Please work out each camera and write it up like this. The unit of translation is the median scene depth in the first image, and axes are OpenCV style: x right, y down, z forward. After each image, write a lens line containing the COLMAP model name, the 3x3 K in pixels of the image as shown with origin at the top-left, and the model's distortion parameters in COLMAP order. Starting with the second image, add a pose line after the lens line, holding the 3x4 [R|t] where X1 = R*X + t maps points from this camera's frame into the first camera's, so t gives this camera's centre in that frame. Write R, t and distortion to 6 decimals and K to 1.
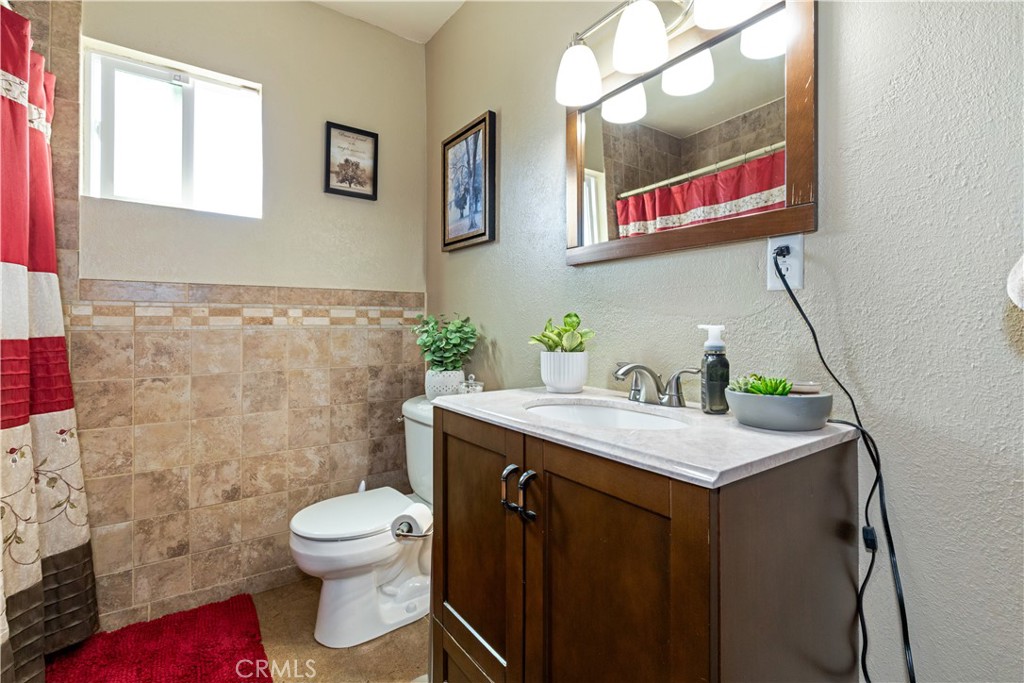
lens RADIAL K [[464.2, 0, 510.3], [0, 464.2, 331.0], [0, 0, 1]] dist [-0.001324, -0.000423]
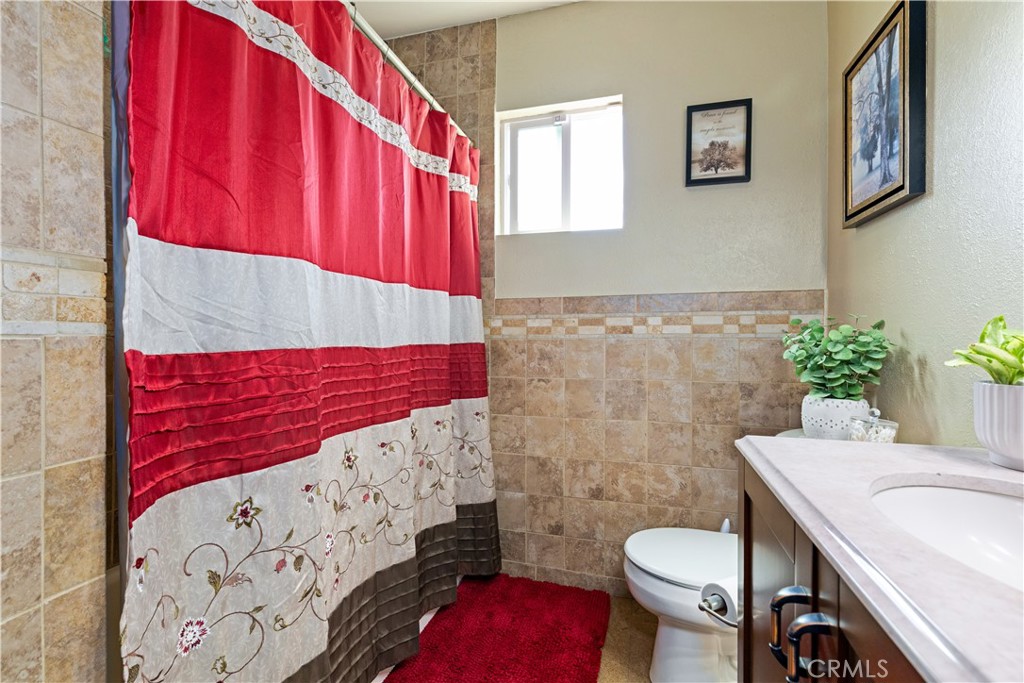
lens RADIAL K [[459.9, 0, 512.0], [0, 459.9, 341.5], [0, 0, 1]] dist [-0.001439, -0.000685]
pose [[0.614754, 0.008969, -0.788668, 0.109056], [-0.008025, 0.999955, 0.005117, 0.000703], [0.788678, 0.003184, 0.614798, 0.200840]]
